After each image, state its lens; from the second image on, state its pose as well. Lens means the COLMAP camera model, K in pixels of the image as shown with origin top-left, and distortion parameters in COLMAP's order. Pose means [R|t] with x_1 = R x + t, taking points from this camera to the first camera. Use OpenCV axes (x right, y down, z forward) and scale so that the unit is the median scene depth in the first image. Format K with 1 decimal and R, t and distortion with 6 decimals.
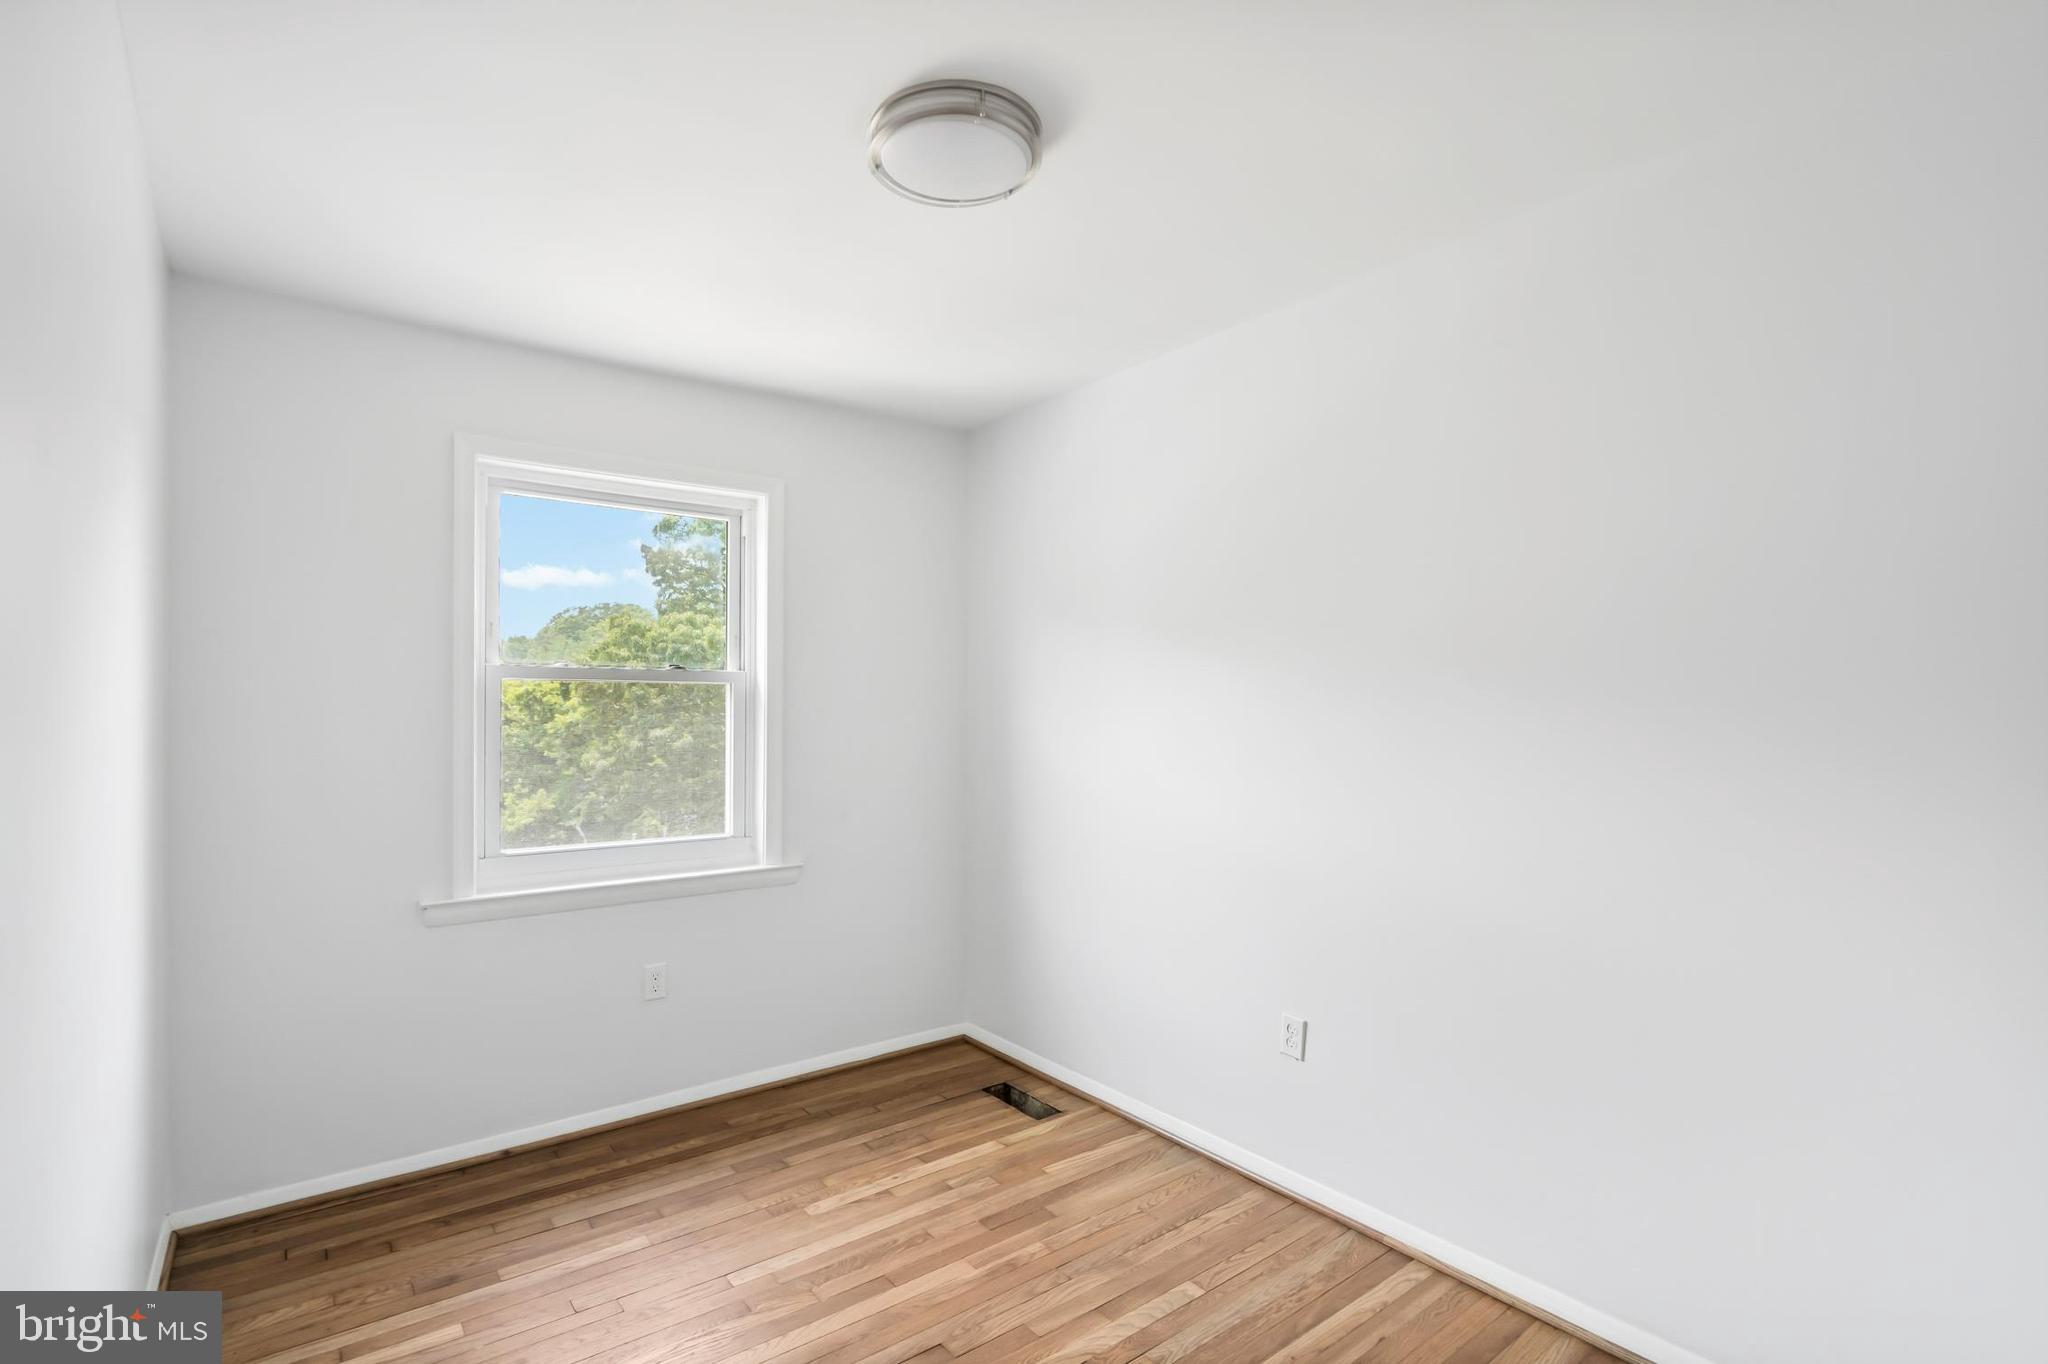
lens RADIAL K [[960.5, 0, 1024.0], [0, 960.5, 682.0], [0, 0, 1]] dist [0.000818, 0.000568]
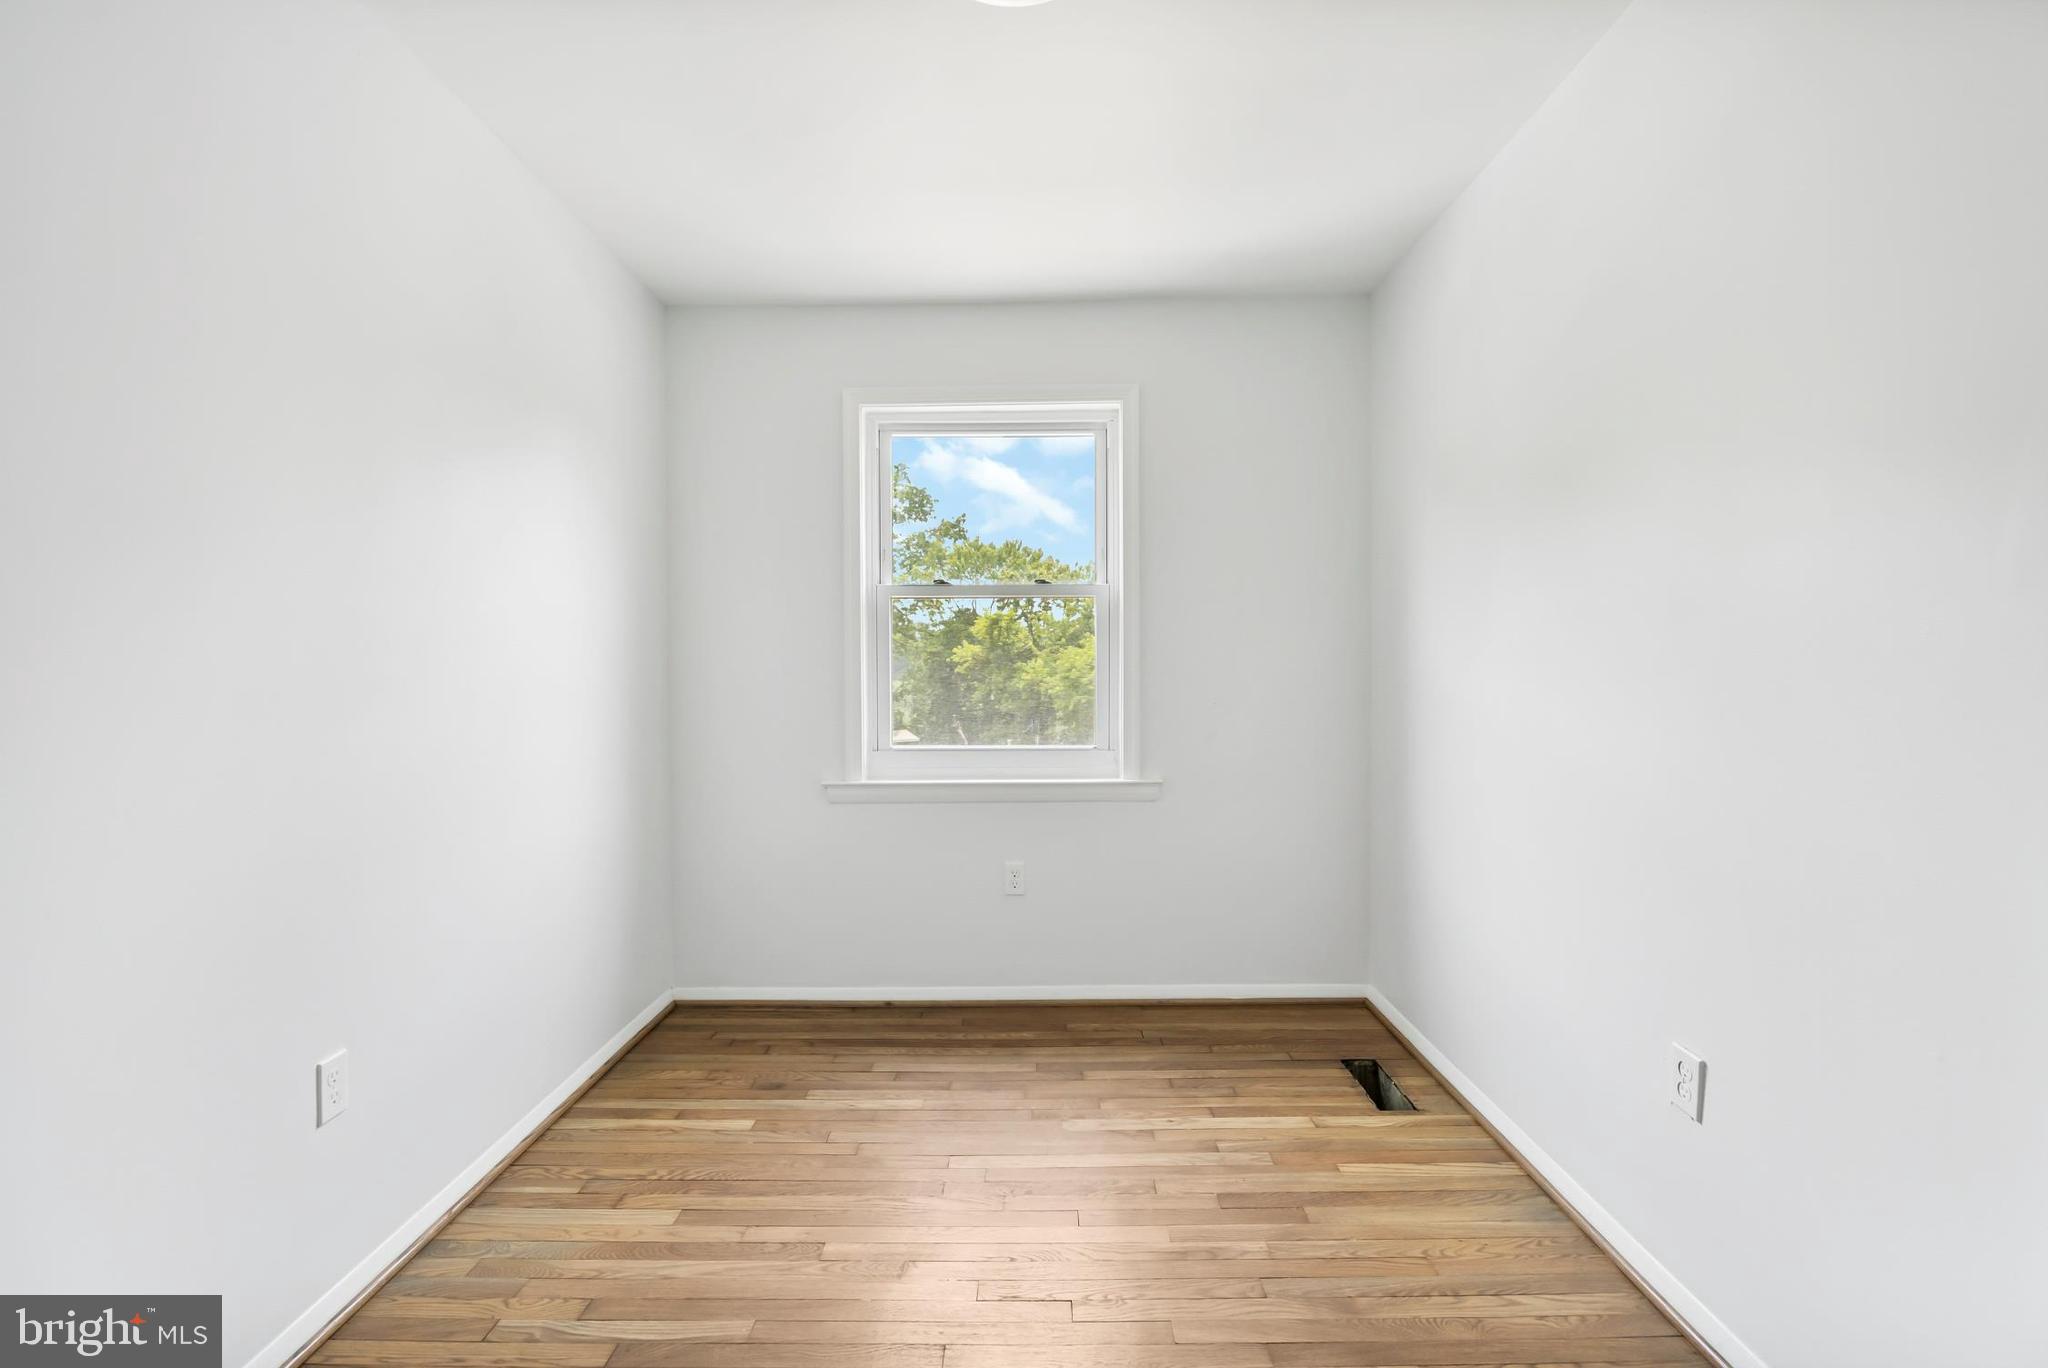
lens RADIAL K [[939.1, 0, 1030.9], [0, 939.1, 661.2], [0, 0, 1]] dist [-0.000593, 0.000031]
pose [[0.785147, -0.010048, -0.619227, 0.305488], [0.026160, 0.999514, 0.016949, 0.061395], [0.618756, -0.029507, 0.785029, 0.228023]]
